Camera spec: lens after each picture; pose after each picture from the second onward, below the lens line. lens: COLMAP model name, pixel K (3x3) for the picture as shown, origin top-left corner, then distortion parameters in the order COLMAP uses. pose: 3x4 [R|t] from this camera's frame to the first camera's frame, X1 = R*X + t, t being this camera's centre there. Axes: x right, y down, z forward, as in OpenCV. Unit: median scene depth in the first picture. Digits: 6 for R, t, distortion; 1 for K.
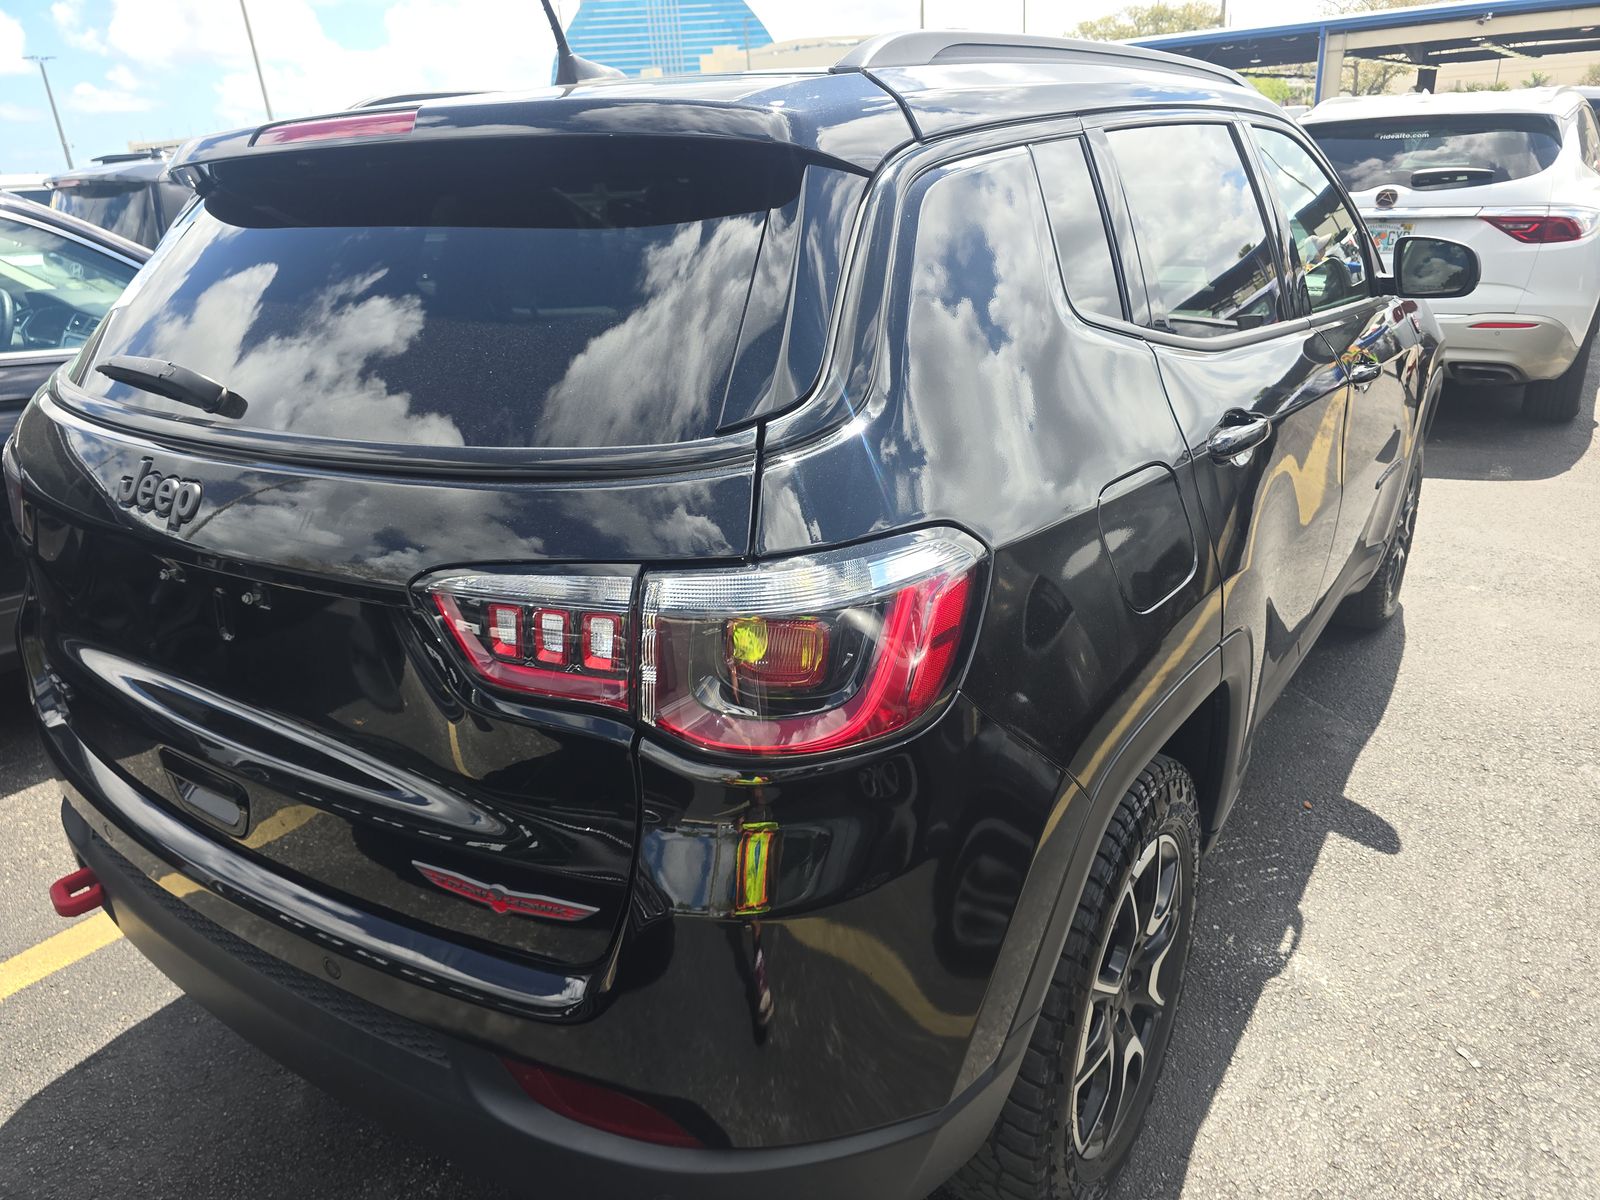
lens RADIAL K [[1094.5, 0, 782.6], [0, 1094.5, 605.8], [0, 0, 1]] dist [0.019176, -0.023244]
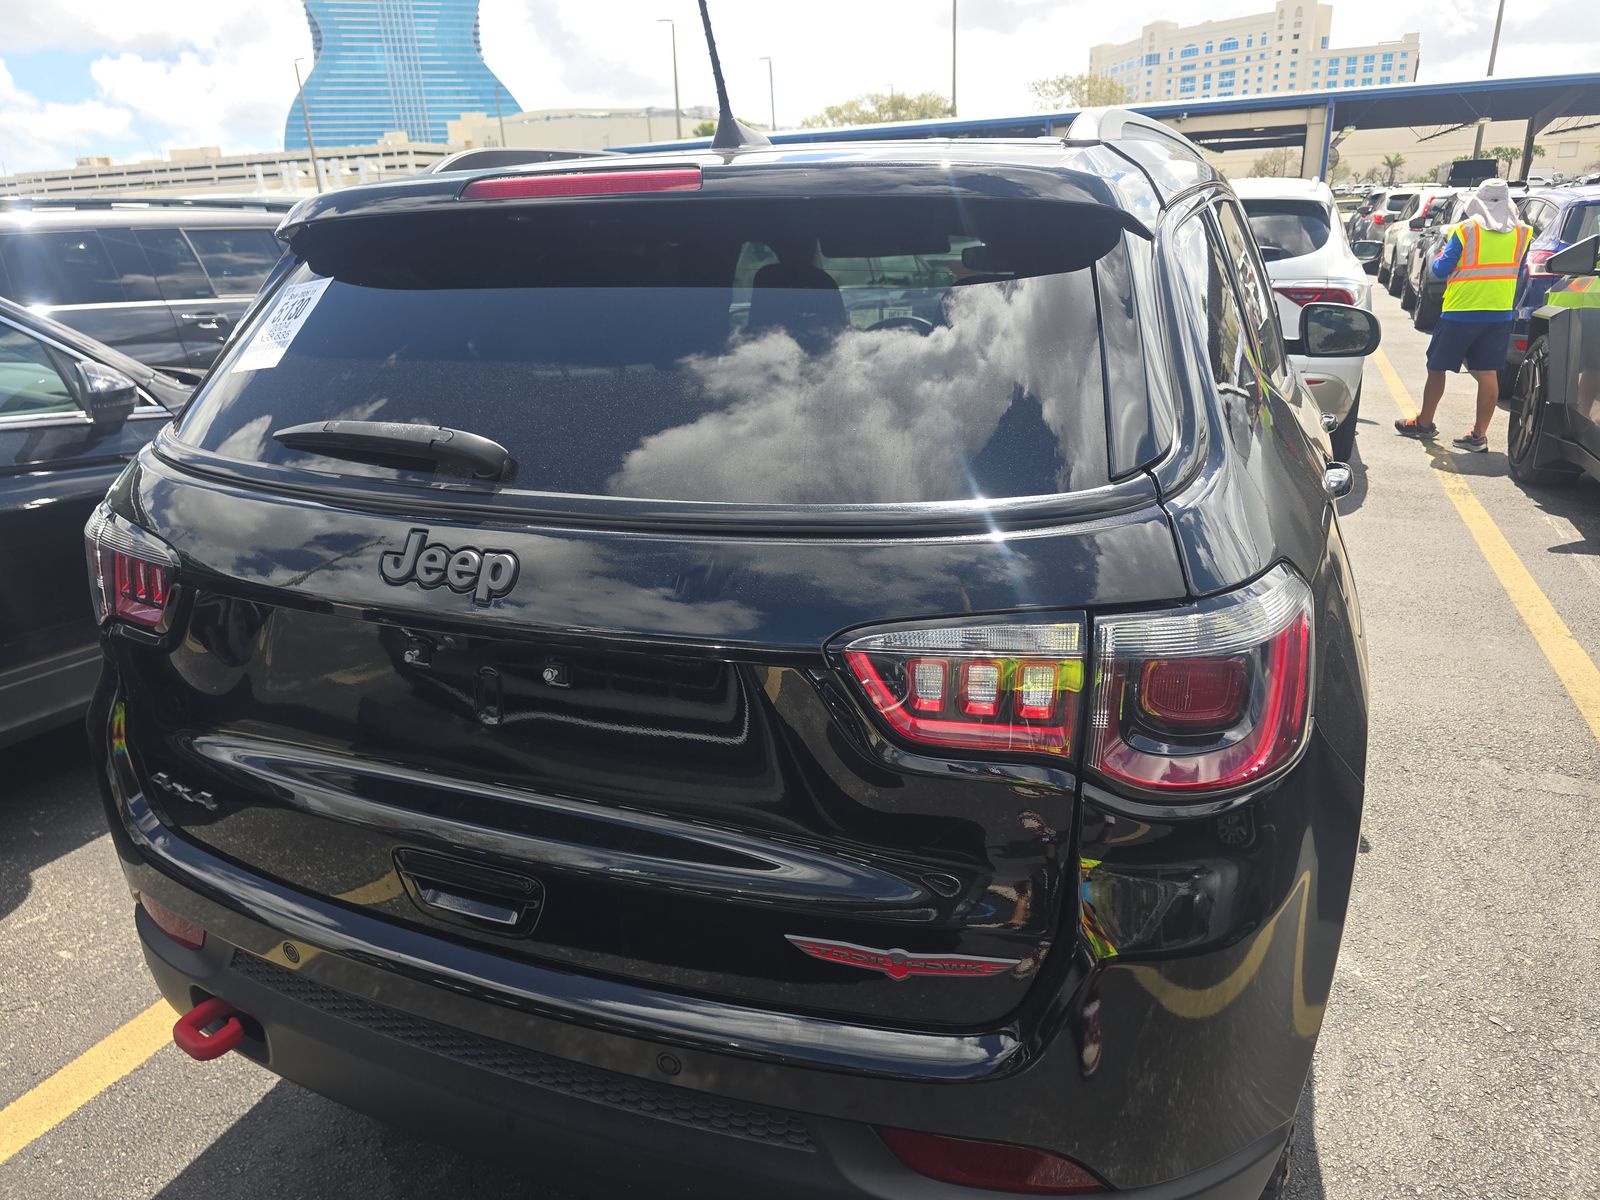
lens RADIAL K [[1094.5, 0, 787.3], [0, 1094.5, 601.3], [0, 0, 1]] dist [0.019176, -0.023244]
pose [[0.977136, -0.048878, 0.206921, -0.139189], [0.060986, 0.996755, -0.052541, -0.002248], [-0.203681, 0.063959, 0.976946, 0.011460]]
